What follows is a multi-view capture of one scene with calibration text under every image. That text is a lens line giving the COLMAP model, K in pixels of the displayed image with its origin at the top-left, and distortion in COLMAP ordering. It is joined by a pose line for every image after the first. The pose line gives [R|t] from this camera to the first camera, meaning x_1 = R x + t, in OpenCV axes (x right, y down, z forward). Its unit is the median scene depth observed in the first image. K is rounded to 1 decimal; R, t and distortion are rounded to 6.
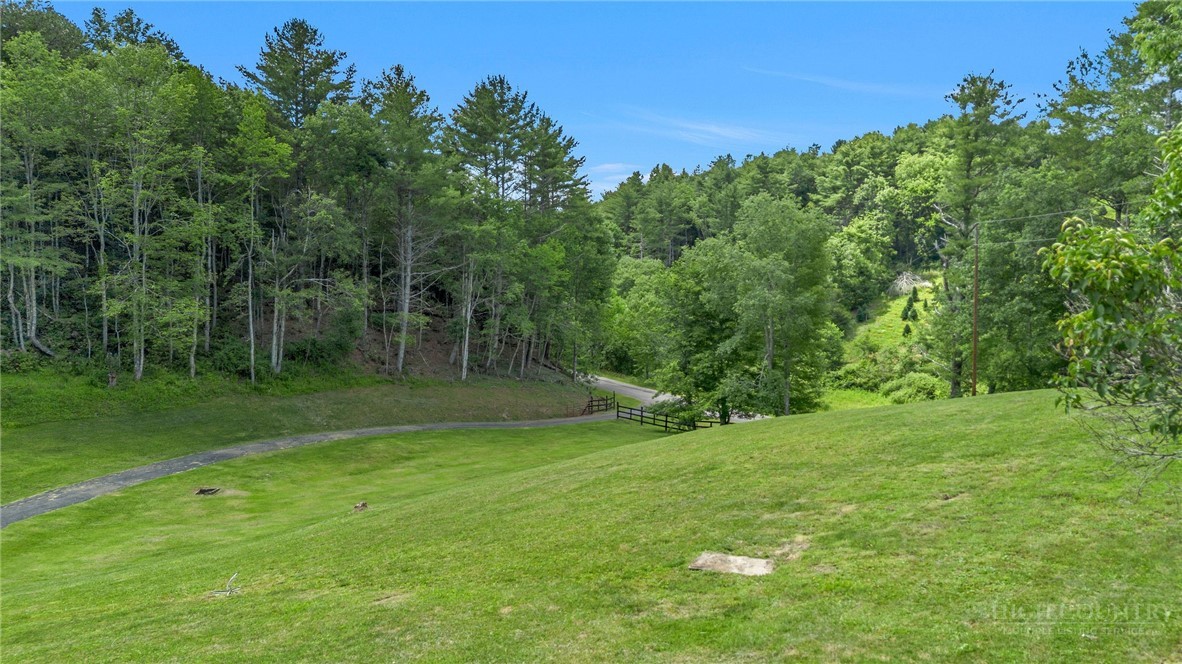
lens RADIAL K [[854.4, 0, 621.4], [0, 854.4, 343.6], [0, 0, 1]] dist [0.064470, -0.052928]
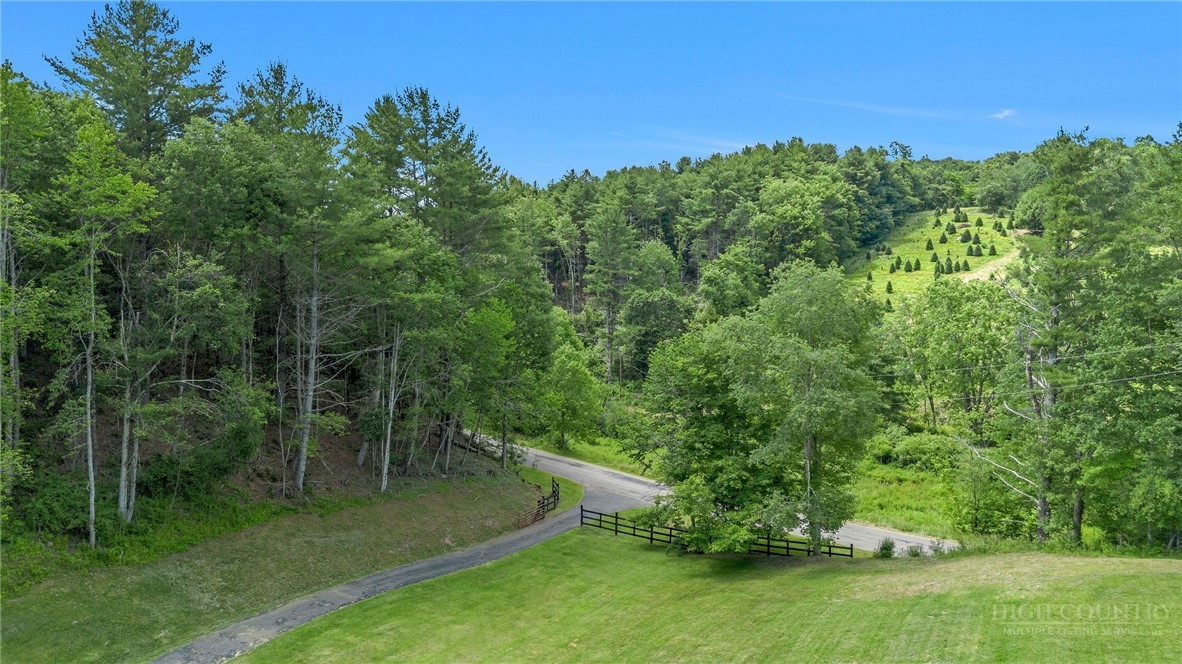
lens RADIAL K [[854.4, 0, 626.7], [0, 854.4, 348.3], [0, 0, 1]] dist [0.064470, -0.052928]
pose [[0.973322, -0.013807, 0.229030, -0.152523], [0.013258, 0.999904, 0.003937, -0.085231], [-0.229062, -0.000795, 0.973412, 0.222733]]
